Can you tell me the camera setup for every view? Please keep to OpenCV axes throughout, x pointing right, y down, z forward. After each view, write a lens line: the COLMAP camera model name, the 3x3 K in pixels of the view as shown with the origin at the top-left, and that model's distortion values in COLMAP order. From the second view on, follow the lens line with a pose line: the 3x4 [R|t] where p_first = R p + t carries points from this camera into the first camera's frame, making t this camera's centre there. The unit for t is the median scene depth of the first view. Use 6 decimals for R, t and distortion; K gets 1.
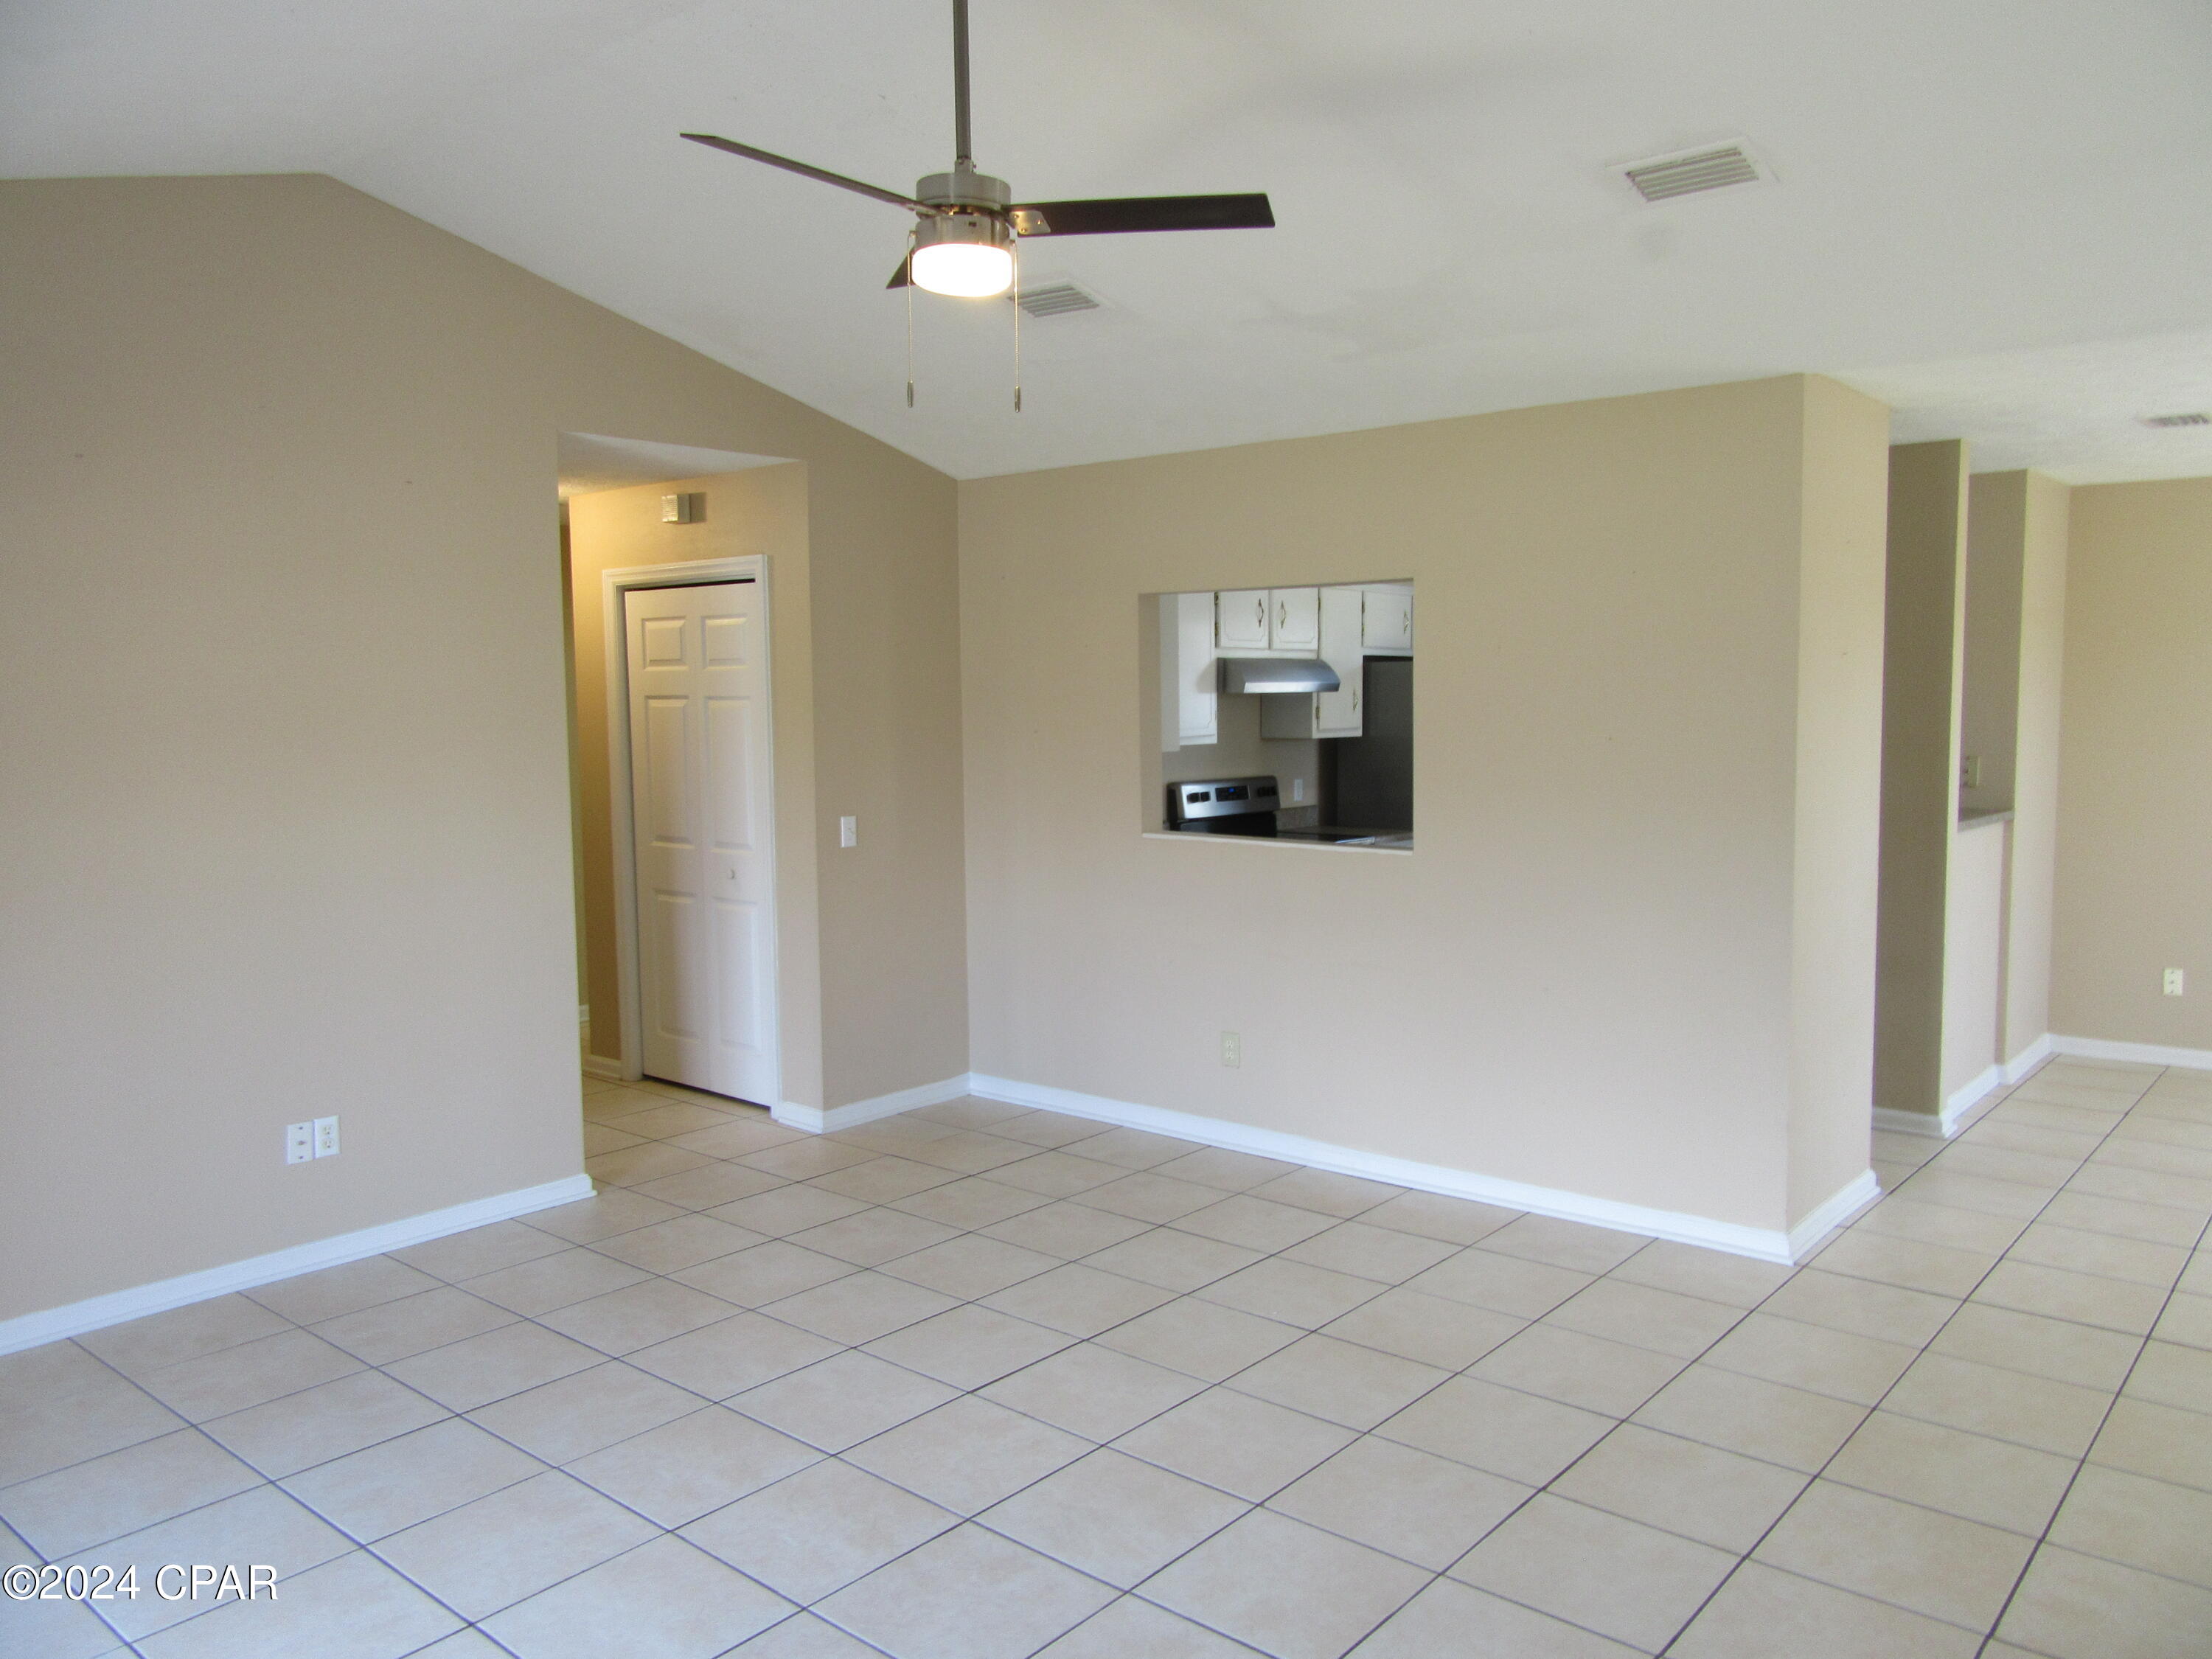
lens RADIAL K [[1630.6, 0, 1108.1], [0, 1630.6, 832.2], [0, 0, 1]] dist [-0.014556, 0.018422]
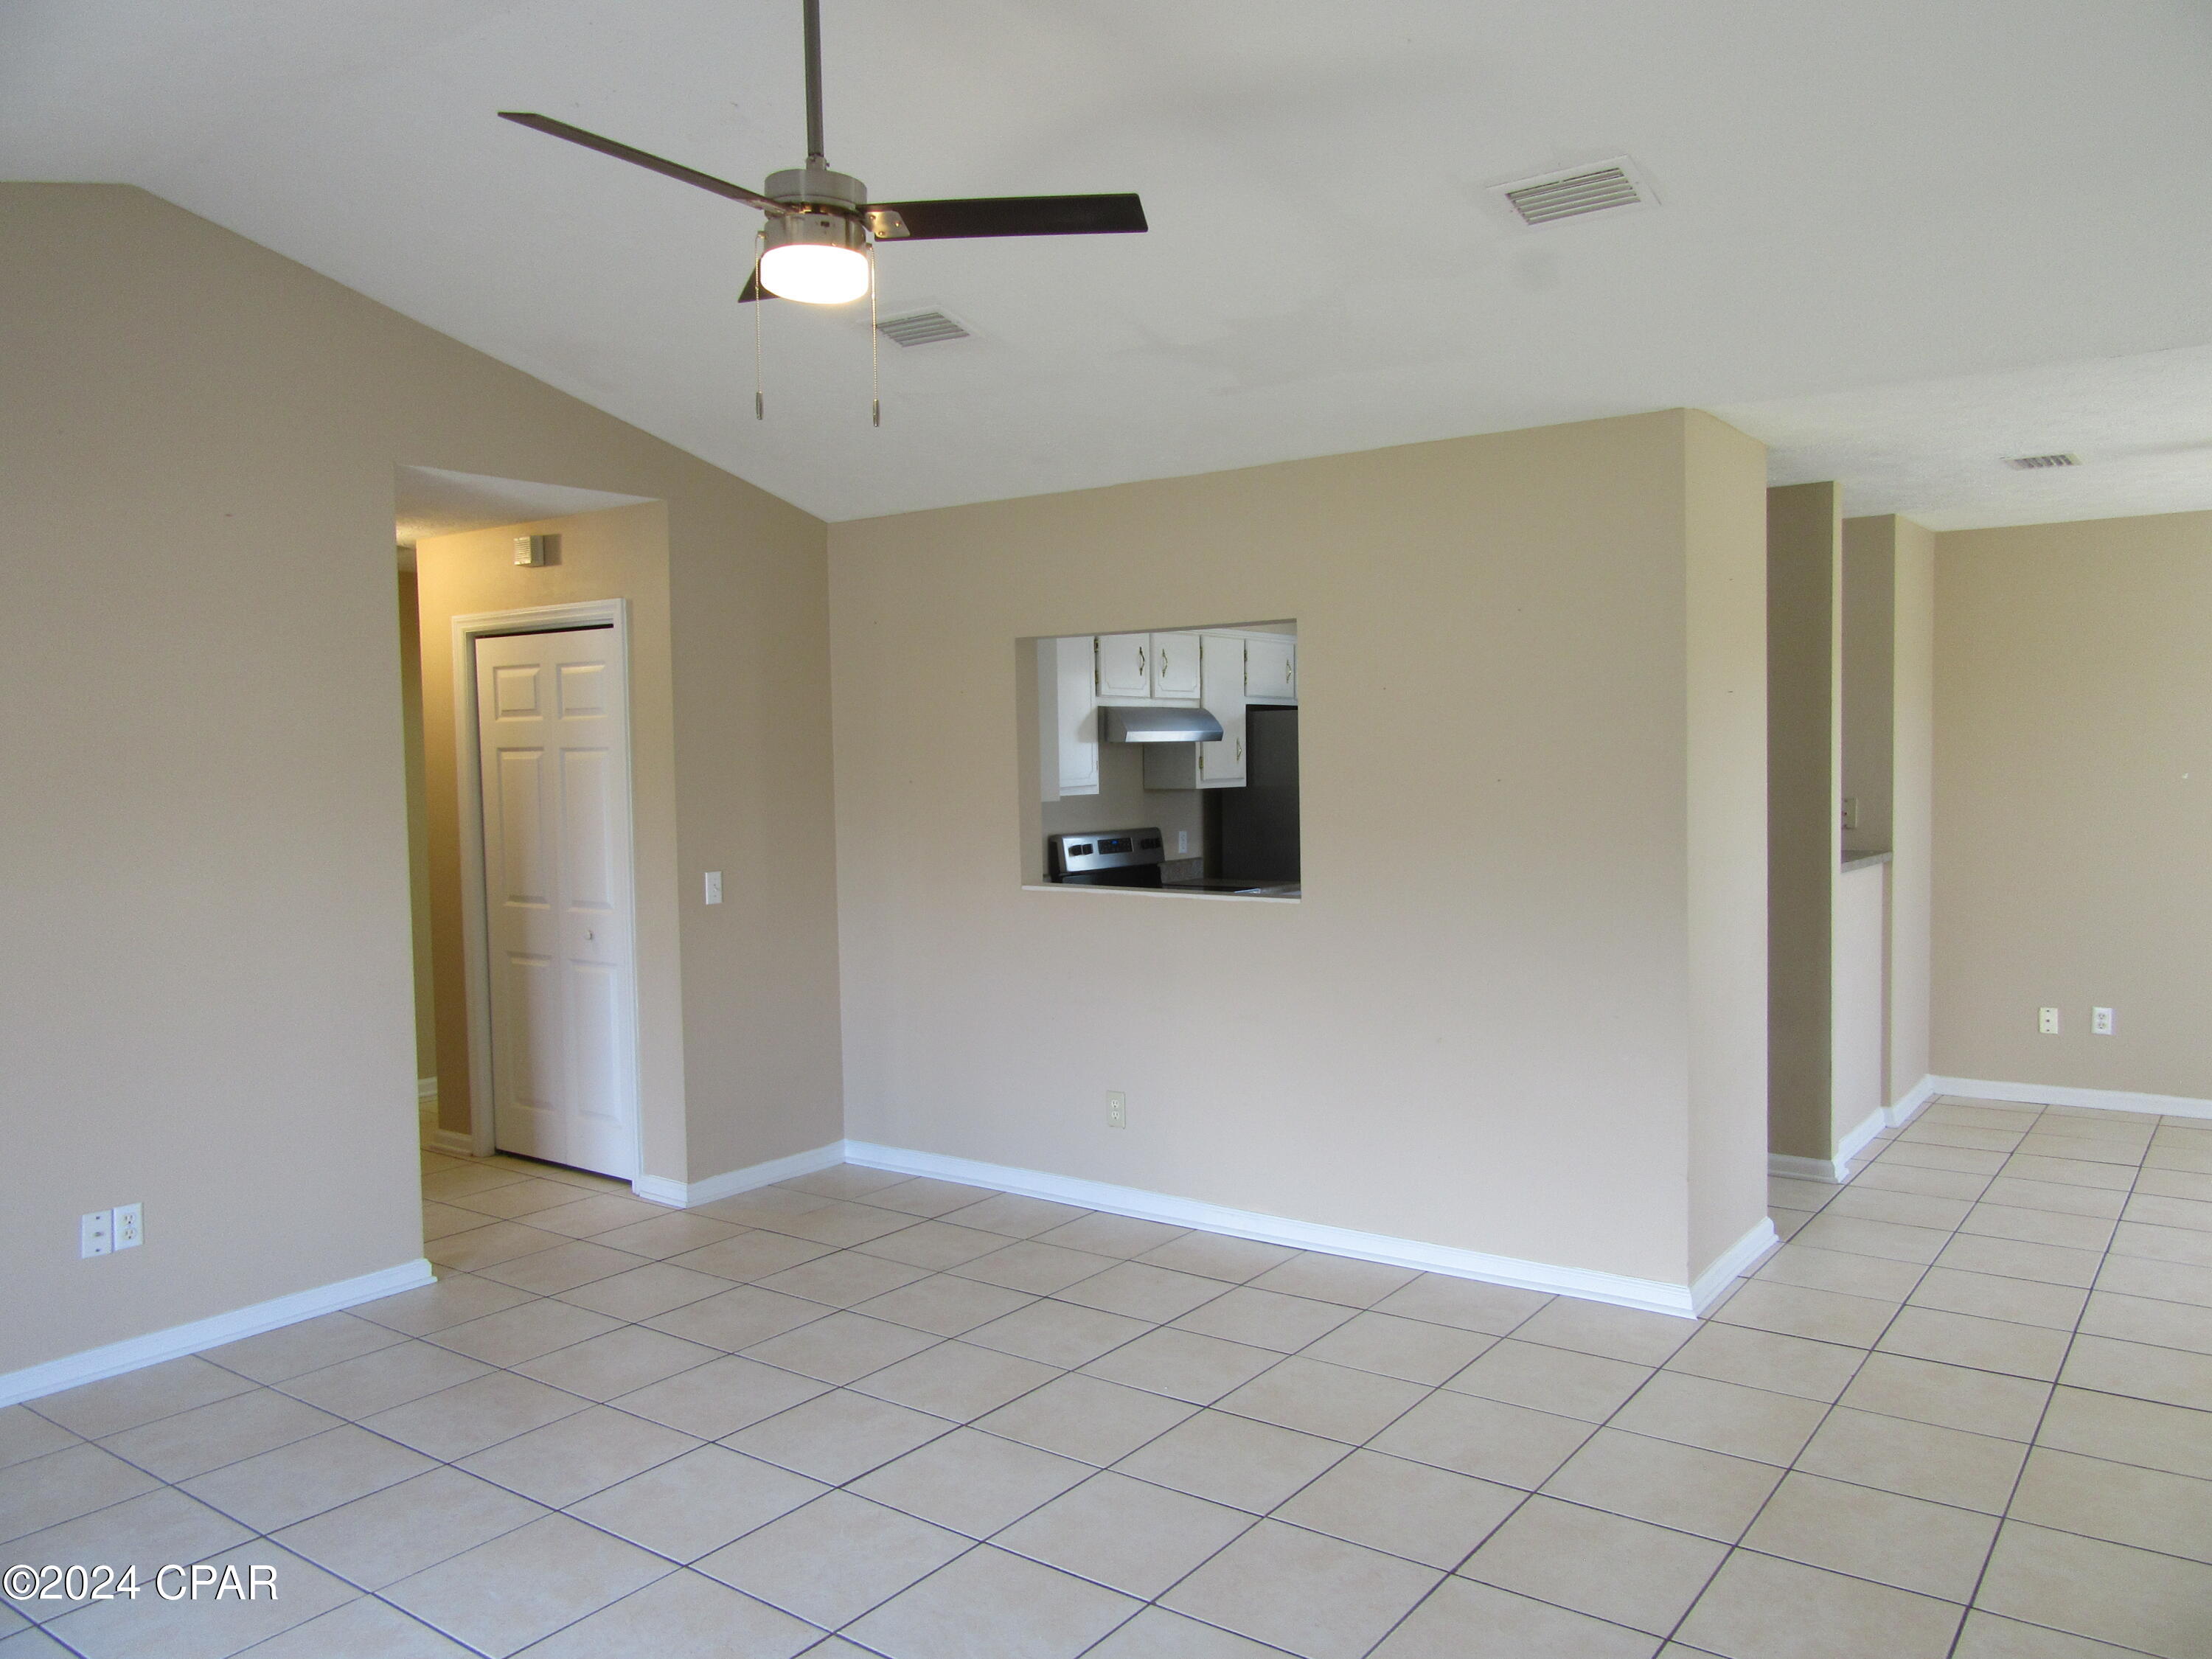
lens RADIAL K [[1630.6, 0, 1106.9], [0, 1630.6, 829.2], [0, 0, 1]] dist [-0.014556, 0.018422]
pose [[0.997557, -0.010257, 0.069094, 0.005570], [0.012960, 0.999164, -0.038781, 0.006474], [-0.068638, 0.039582, 0.996856, 0.041164]]
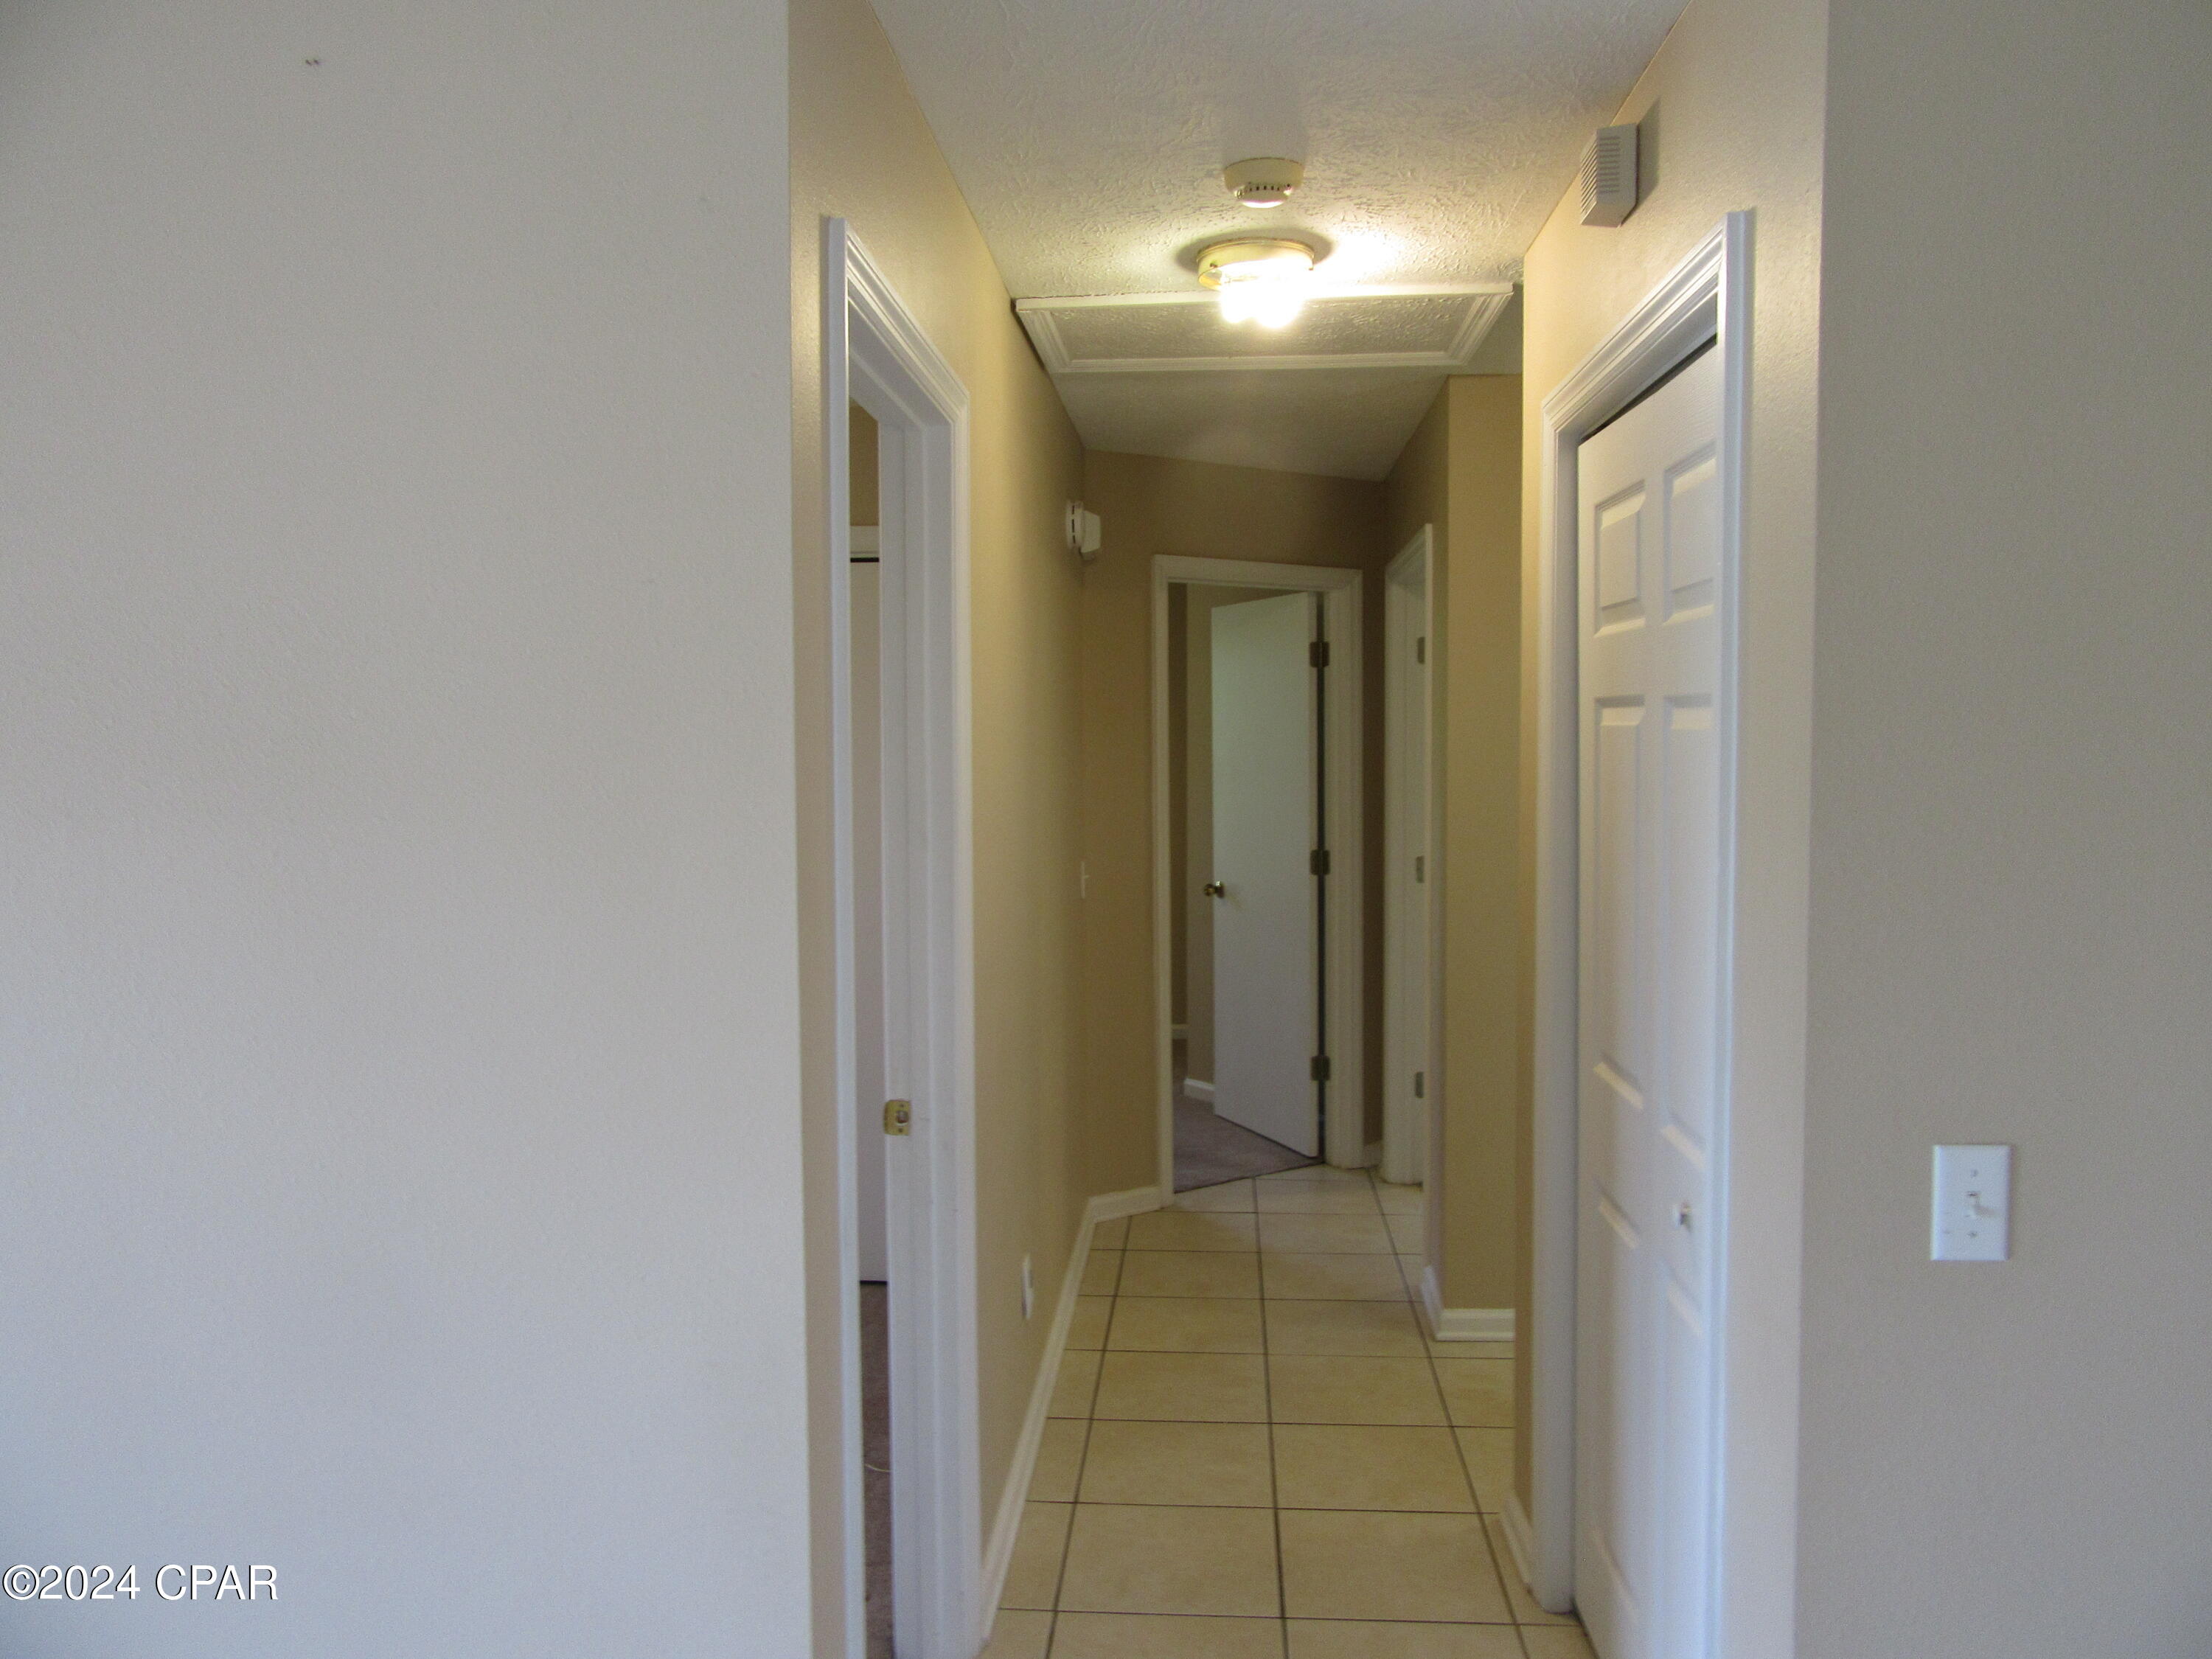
lens RADIAL K [[1630.6, 0, 1108.8], [0, 1630.6, 829.4], [0, 0, 1]] dist [-0.014556, 0.018422]
pose [[0.595130, 0.049918, -0.802078, -0.042057], [-0.059928, 0.998047, 0.017648, -0.068151], [0.801392, 0.037563, 0.596959, 0.879737]]
